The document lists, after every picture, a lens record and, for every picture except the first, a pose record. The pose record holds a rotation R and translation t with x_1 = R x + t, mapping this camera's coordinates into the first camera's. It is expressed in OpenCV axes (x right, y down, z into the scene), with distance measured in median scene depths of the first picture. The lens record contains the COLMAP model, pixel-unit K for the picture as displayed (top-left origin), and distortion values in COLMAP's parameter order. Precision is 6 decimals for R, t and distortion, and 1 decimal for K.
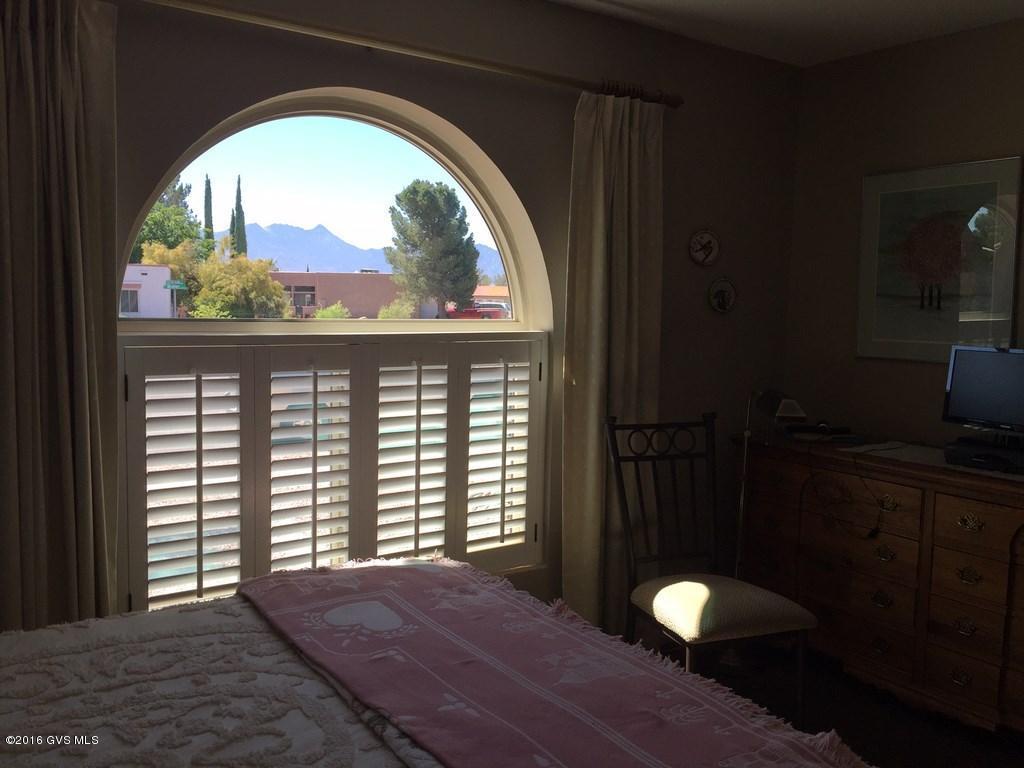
lens RADIAL K [[881.5, 0, 512.8], [0, 881.5, 379.6], [0, 0, 1]] dist [0.094110, -0.127920]
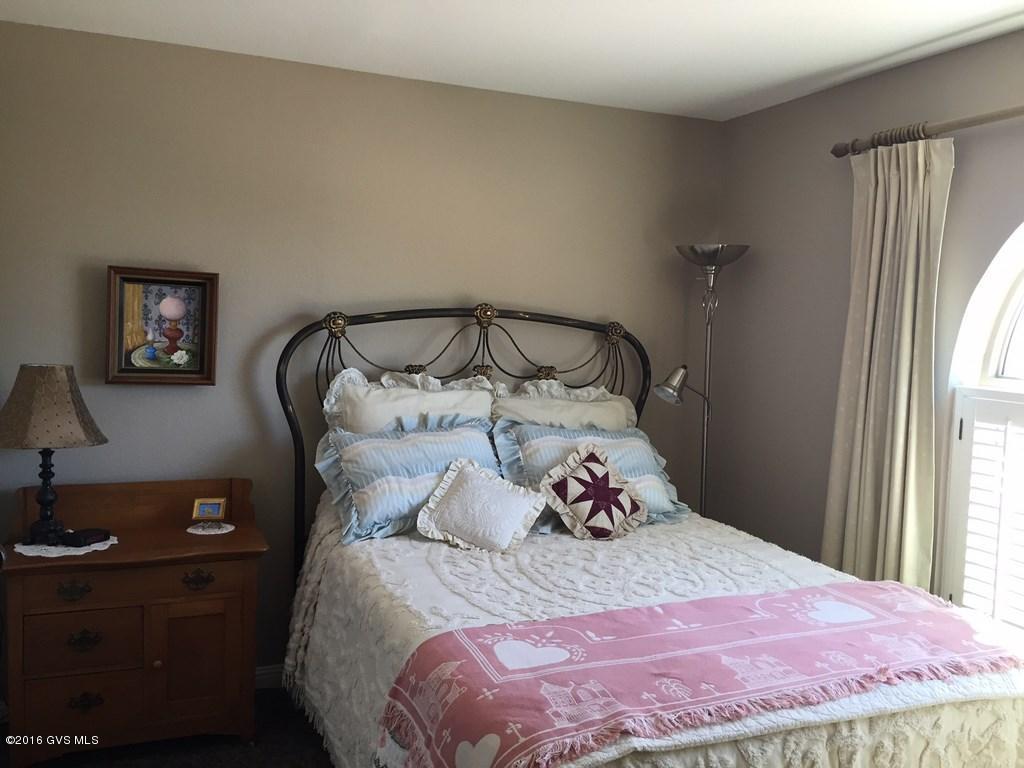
lens RADIAL K [[881.5, 0, 512.8], [0, 881.5, 379.6], [0, 0, 1]] dist [0.094110, -0.127920]
pose [[-0.205624, 0.048946, -0.977406, 1.163727], [-0.123016, 0.989534, 0.075433, -0.096014], [0.970869, 0.135747, -0.197451, 0.784915]]
